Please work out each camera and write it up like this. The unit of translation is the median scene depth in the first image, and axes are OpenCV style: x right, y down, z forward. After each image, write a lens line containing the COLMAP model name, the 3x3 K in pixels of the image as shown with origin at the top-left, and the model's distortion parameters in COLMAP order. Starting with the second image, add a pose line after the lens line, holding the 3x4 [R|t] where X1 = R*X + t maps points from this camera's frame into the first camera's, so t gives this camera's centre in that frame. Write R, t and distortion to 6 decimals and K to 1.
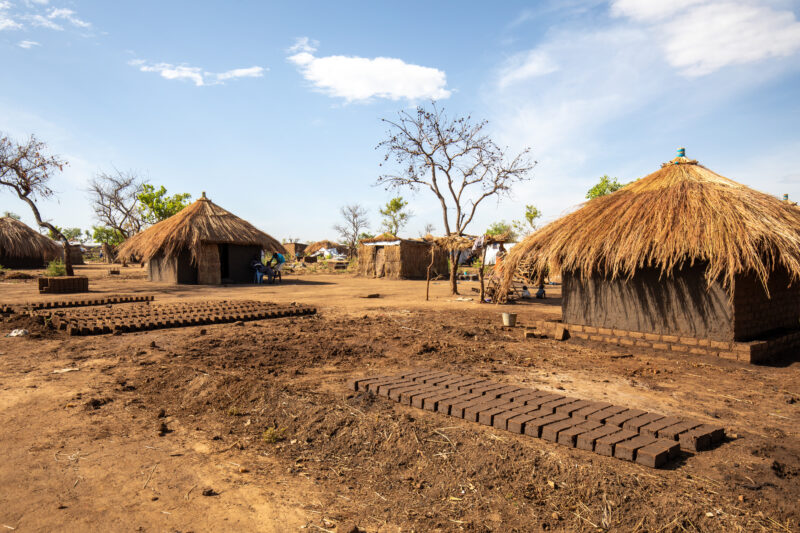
lens RADIAL K [[587.2, 0, 396.2], [0, 587.2, 267.7], [0, 0, 1]] dist [0.021662, 0.014961]
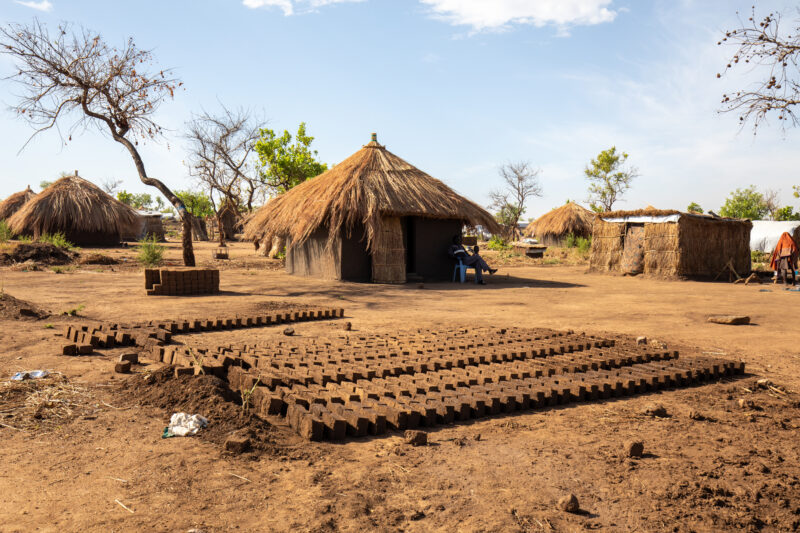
lens RADIAL K [[767.0, 0, 408.5], [0, 767.0, 261.3], [0, 0, 1]] dist [0.060101, 0.000000]
pose [[0.987440, 0.022828, -0.156334, -0.196296], [-0.020584, 0.999661, 0.015961, -0.007823], [0.156645, -0.012542, 0.987575, 0.240884]]
